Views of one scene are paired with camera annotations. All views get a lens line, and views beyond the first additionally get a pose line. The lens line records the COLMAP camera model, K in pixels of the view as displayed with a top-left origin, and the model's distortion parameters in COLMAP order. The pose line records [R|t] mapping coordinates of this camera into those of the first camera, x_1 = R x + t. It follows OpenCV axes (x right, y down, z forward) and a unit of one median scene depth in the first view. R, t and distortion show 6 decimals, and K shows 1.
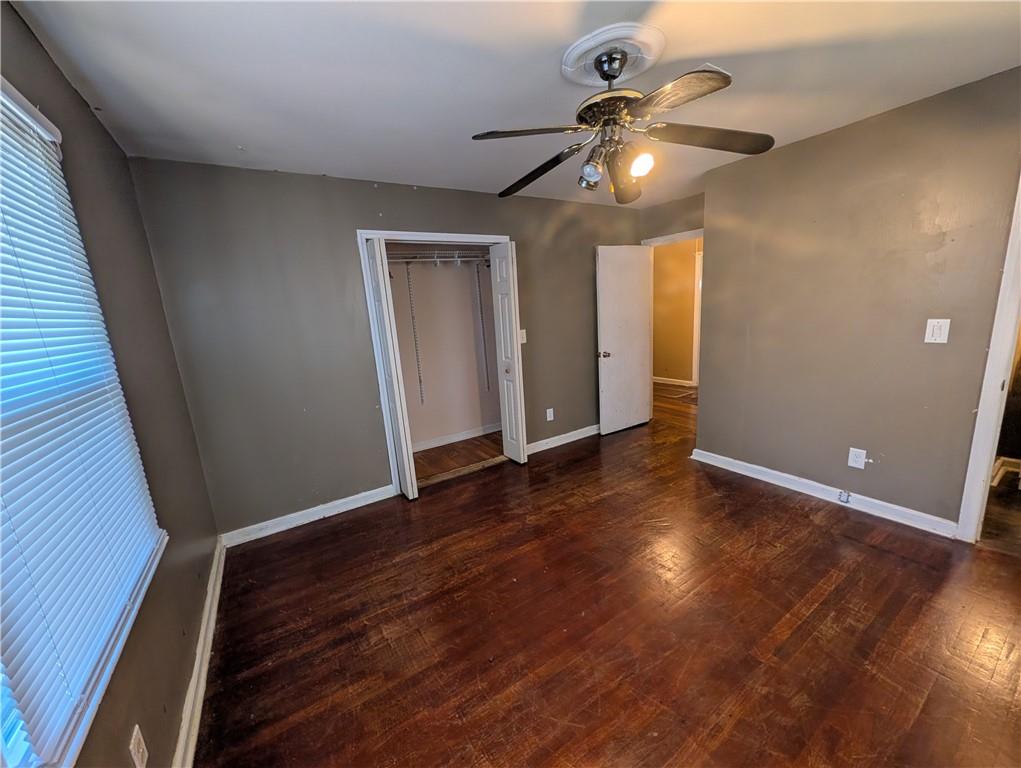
lens RADIAL K [[392.0, 0, 510.0], [0, 392.0, 388.0], [0, 0, 1]] dist [0.002247, -0.000041]
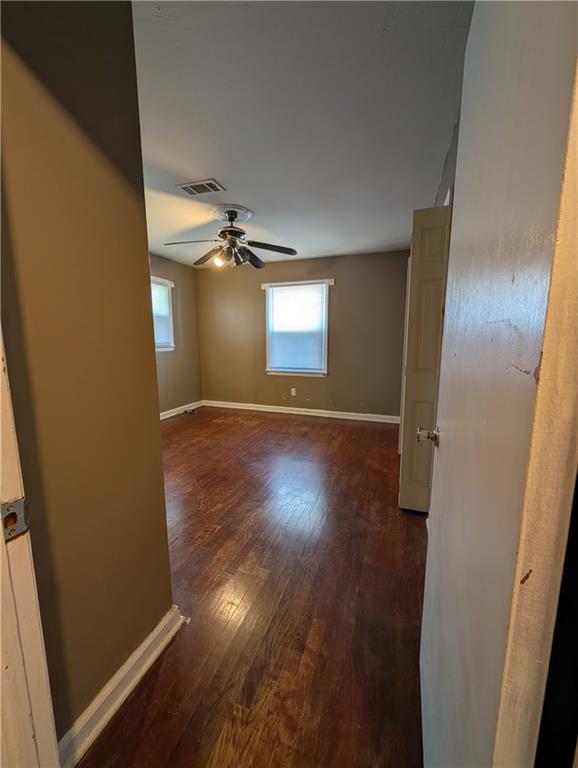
lens RADIAL K [[294.9, 0, 288.1], [0, 294.9, 379.8], [0, 0, 1]] dist [0.002247, -0.000041]
pose [[-0.791159, 0.154352, -0.591813, 0.834233], [-0.069879, 0.938481, 0.338186, -0.363267], [0.607605, 0.308914, -0.731702, 1.968539]]
